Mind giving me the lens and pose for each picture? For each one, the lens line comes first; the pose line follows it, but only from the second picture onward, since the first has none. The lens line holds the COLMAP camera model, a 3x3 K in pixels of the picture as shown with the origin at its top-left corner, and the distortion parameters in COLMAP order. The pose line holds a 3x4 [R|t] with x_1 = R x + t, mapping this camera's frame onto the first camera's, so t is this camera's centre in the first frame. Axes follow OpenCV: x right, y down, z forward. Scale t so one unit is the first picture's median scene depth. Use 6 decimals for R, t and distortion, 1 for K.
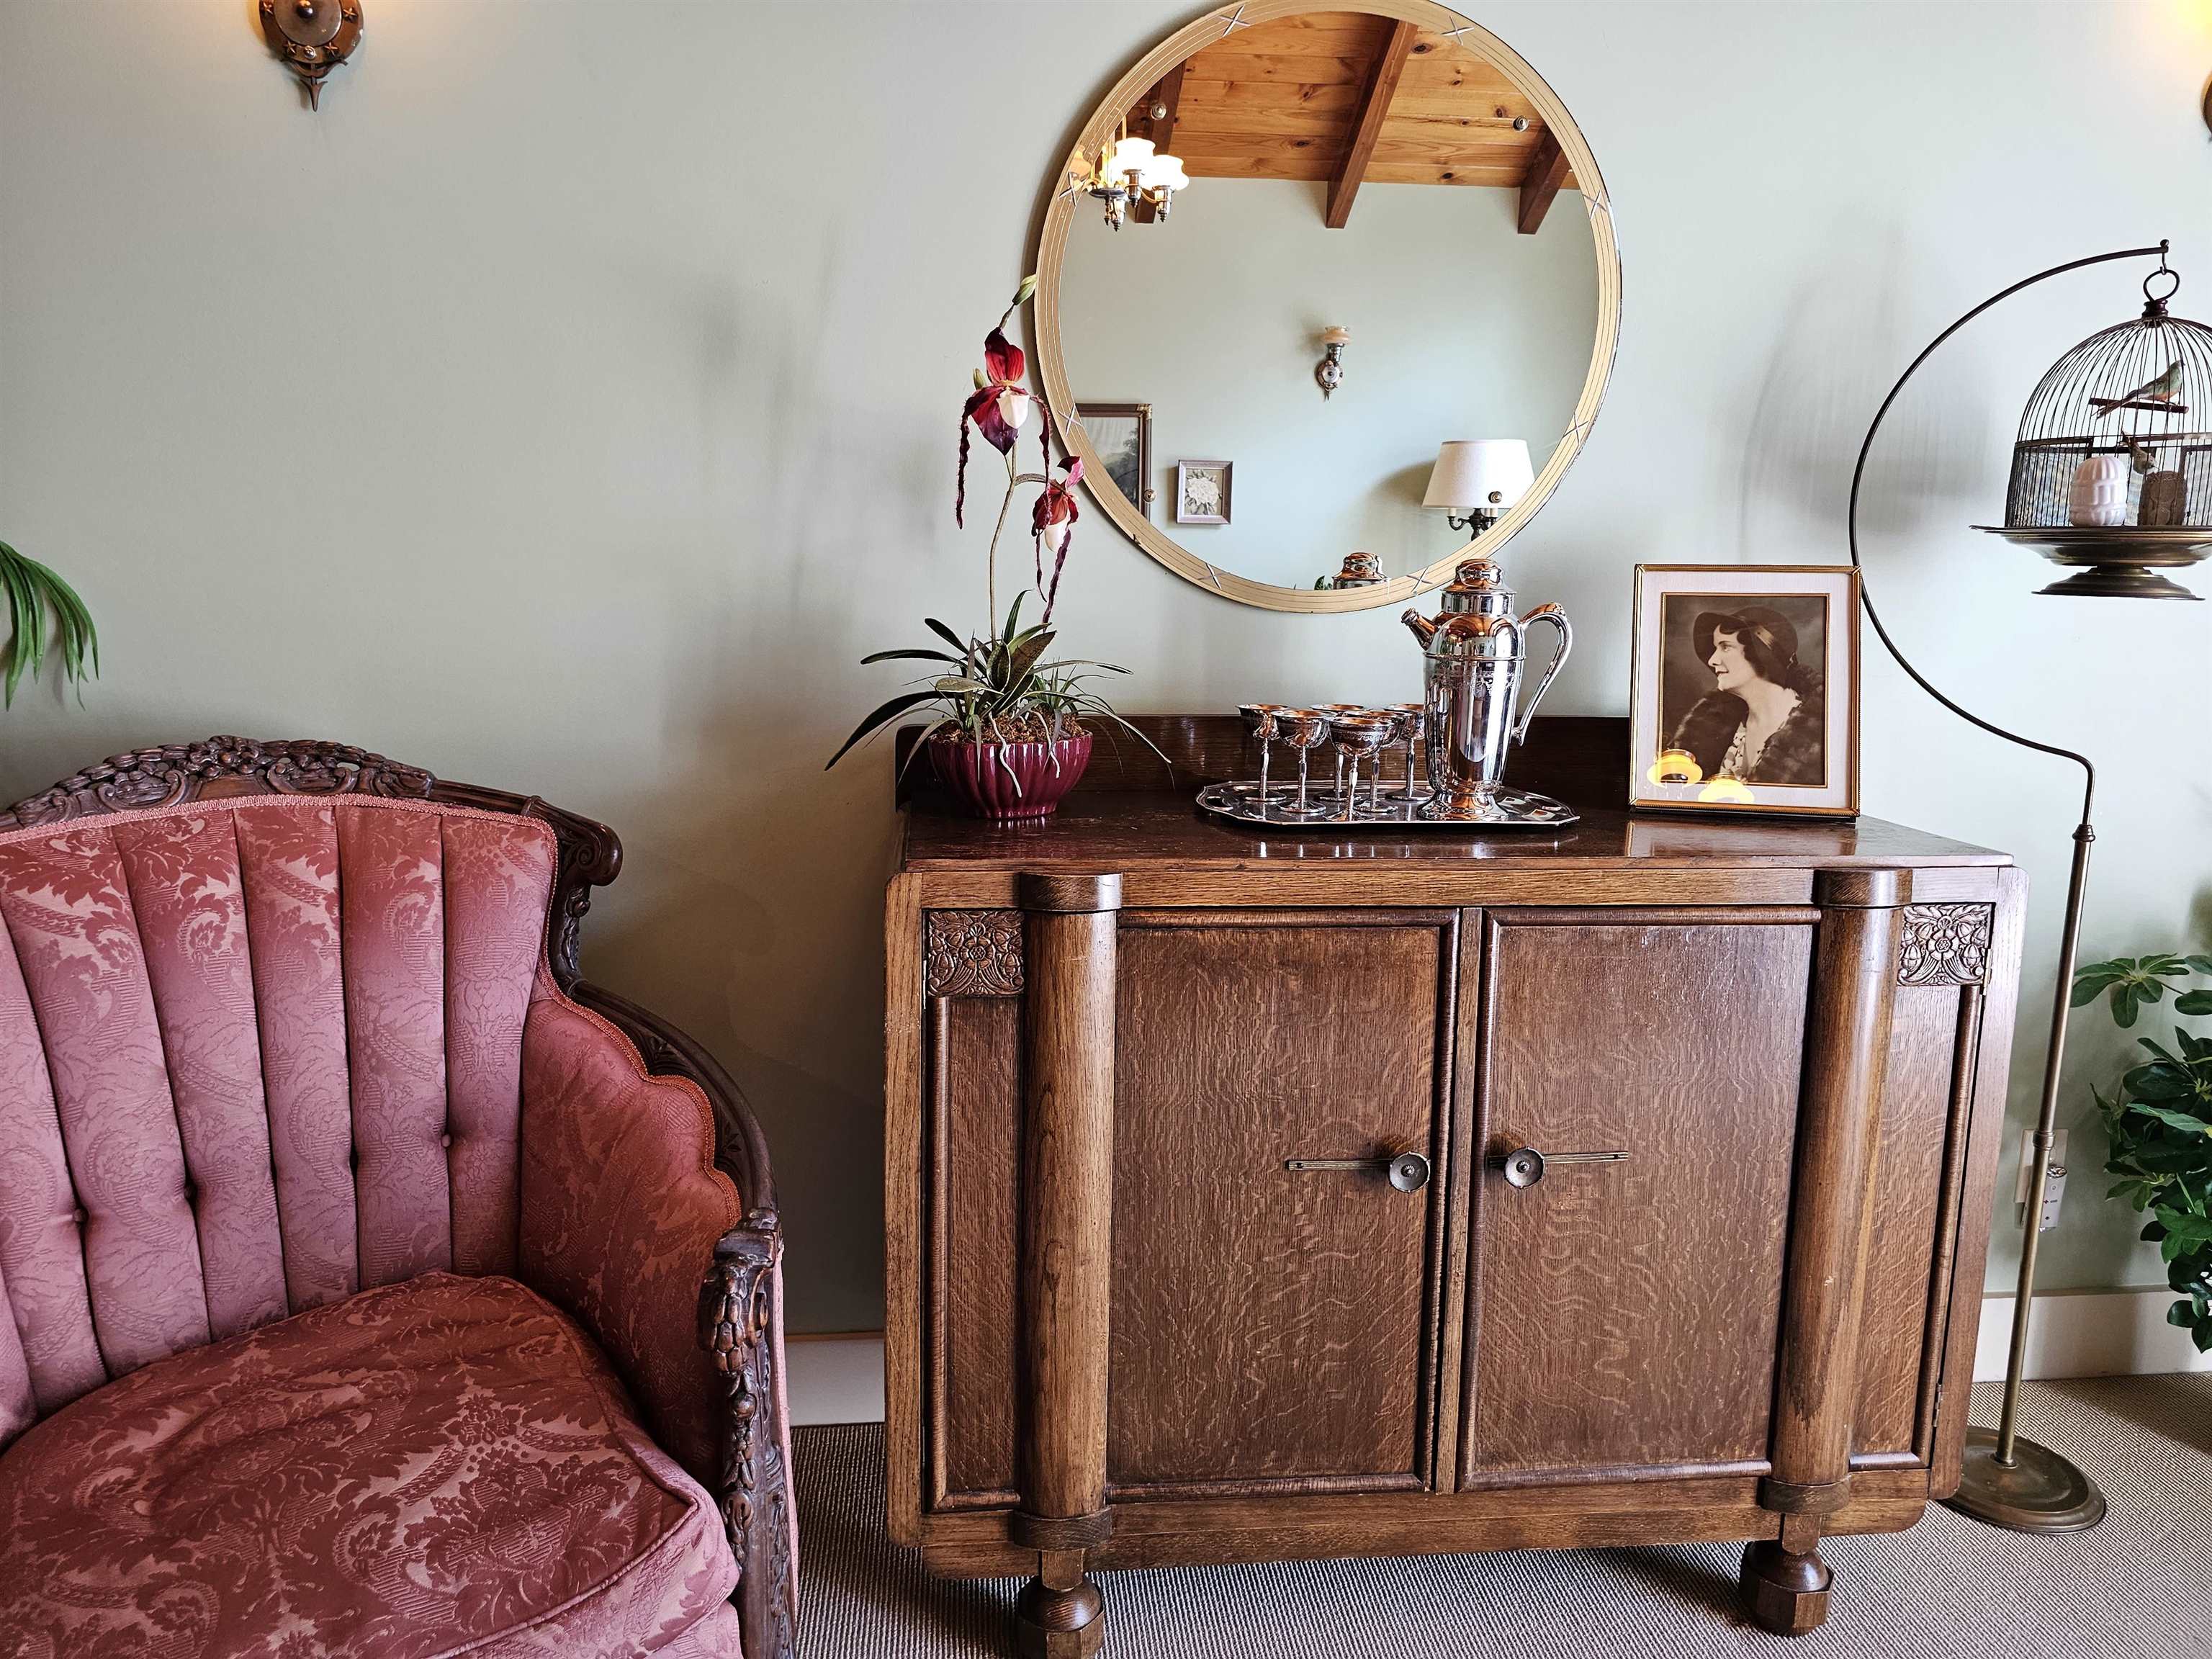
lens RADIAL K [[1555.0, 0, 1106.0], [0, 1555.0, 829.5], [0, 0, 1]] dist [0.071706, -0.076256]
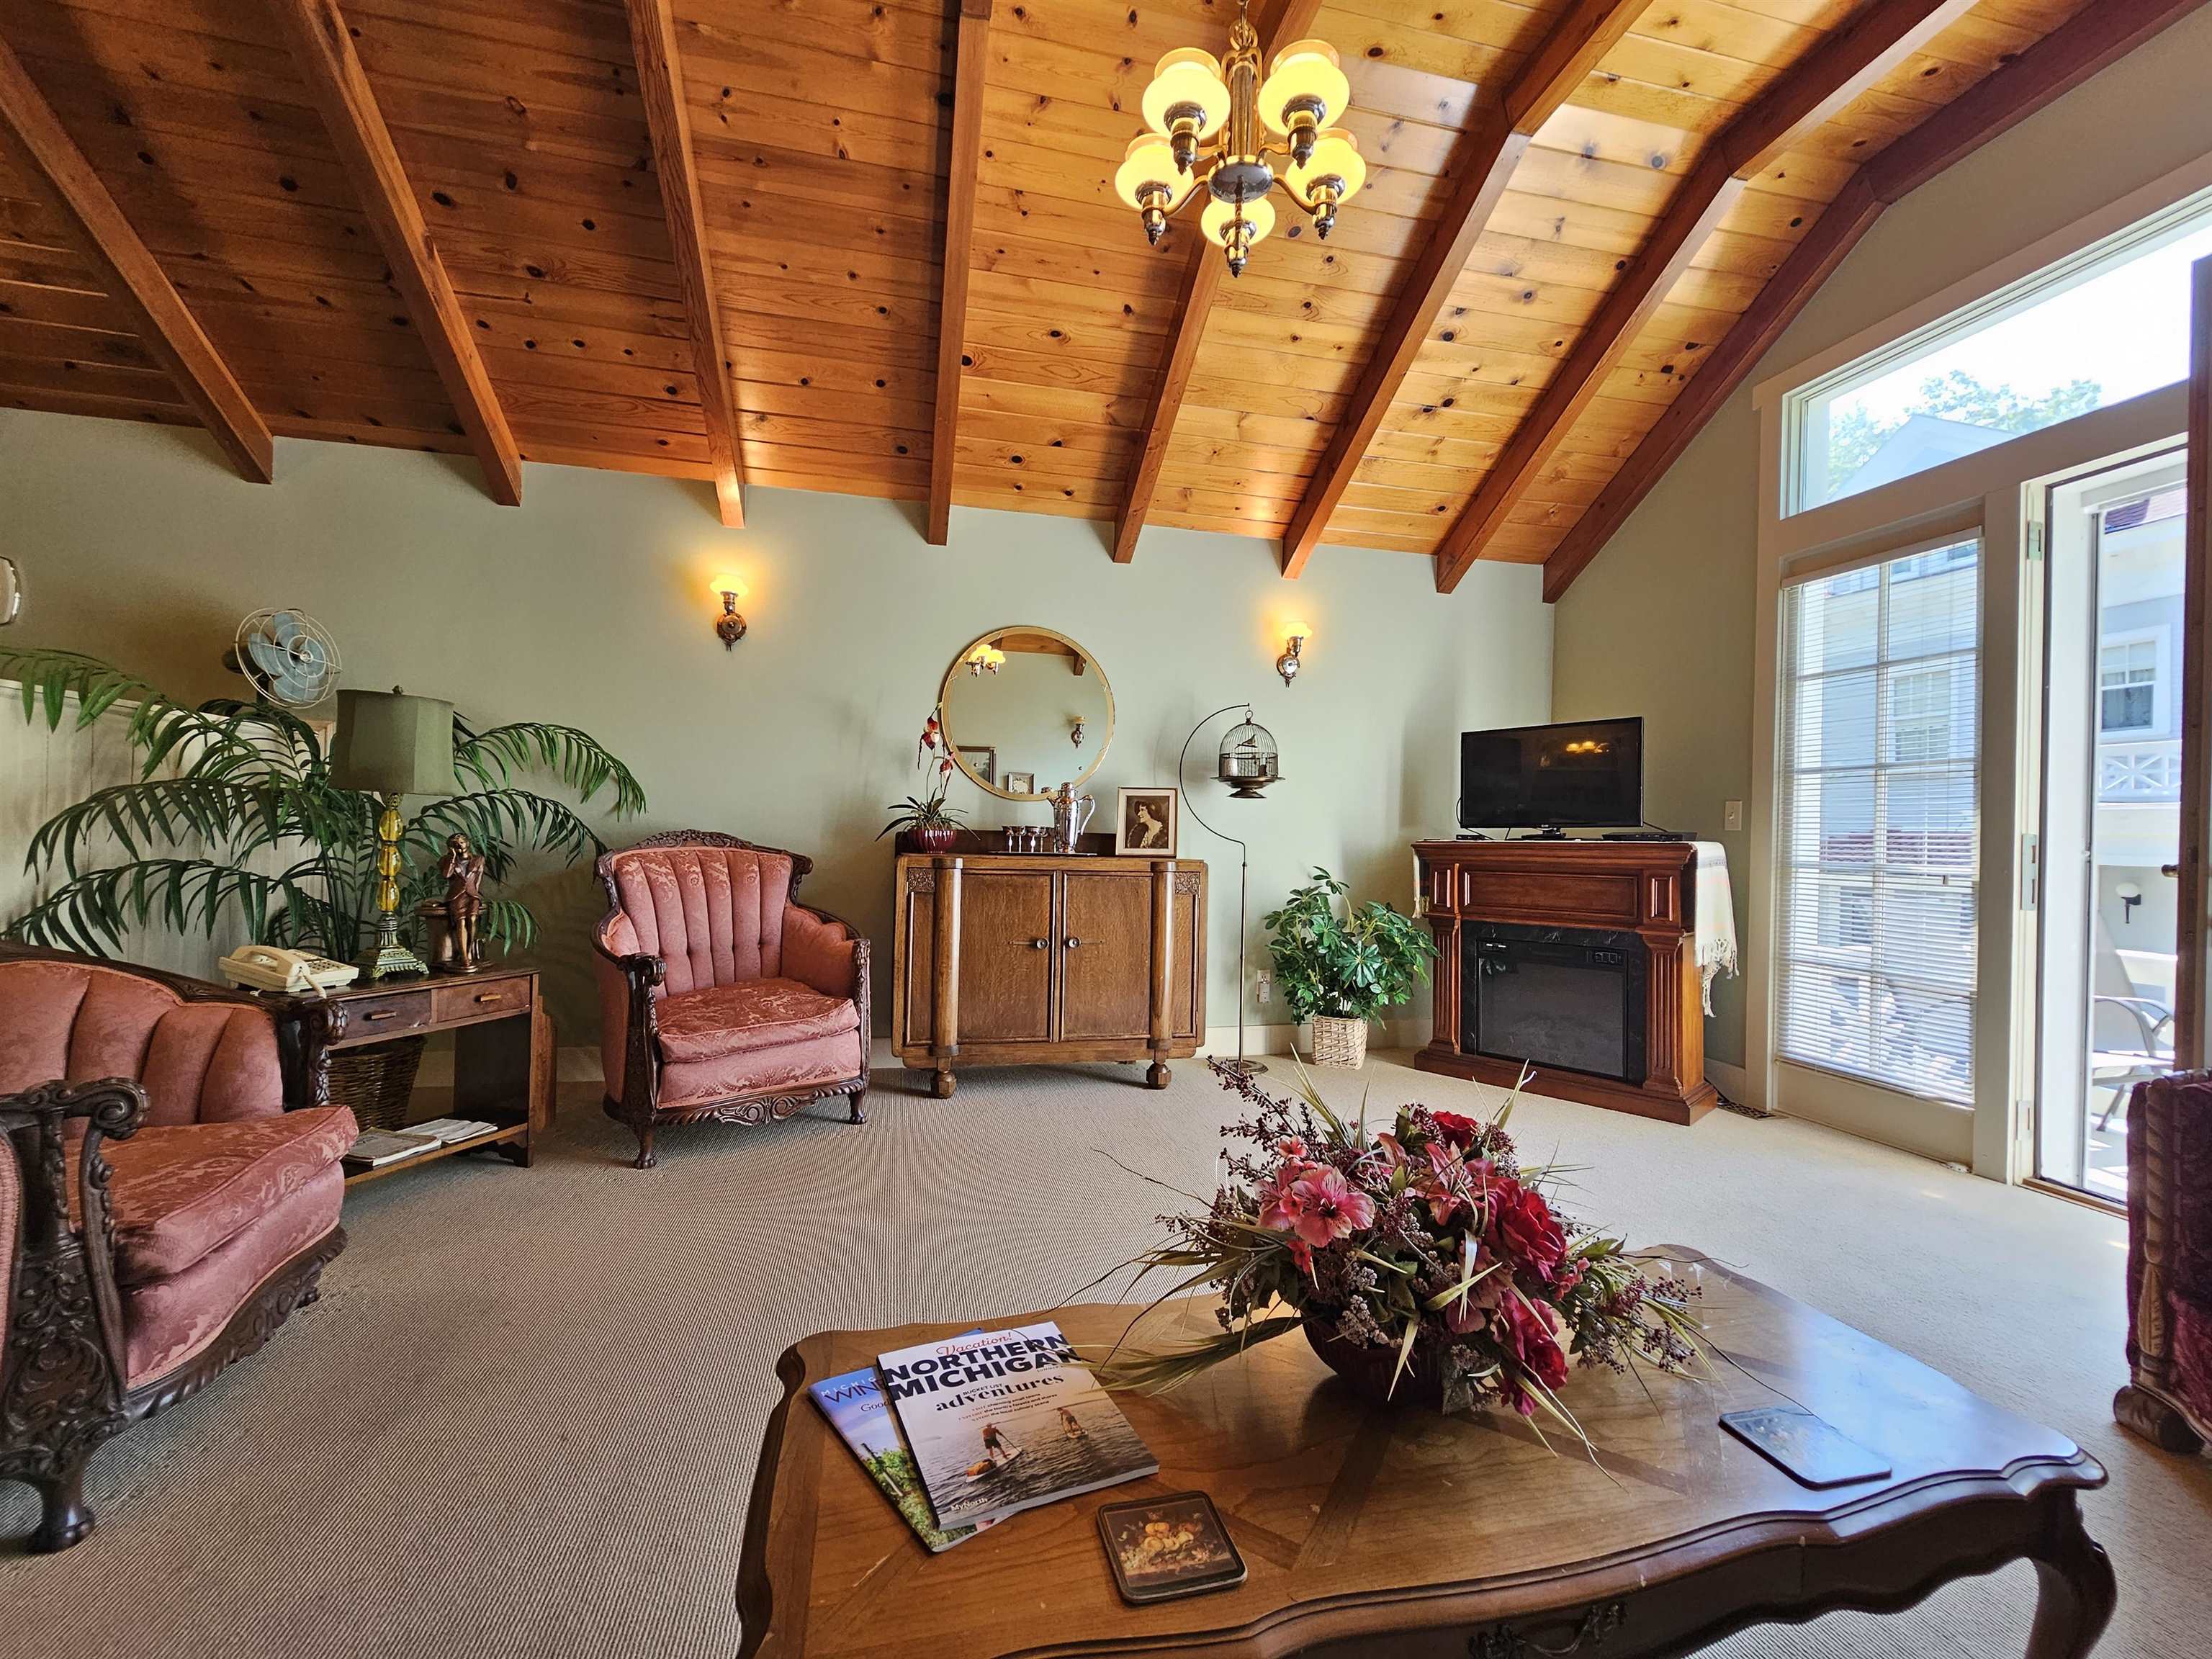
lens RADIAL K [[874.5, 0, 1106.0], [0, 874.5, 829.5], [0, 0, 1]] dist [0.001430, 0.000033]
pose [[0.990006, 0.007786, 0.140809, 0.047083], [0.017263, 0.984275, -0.175800, 0.286996], [-0.139963, 0.176474, 0.974304, -0.938680]]
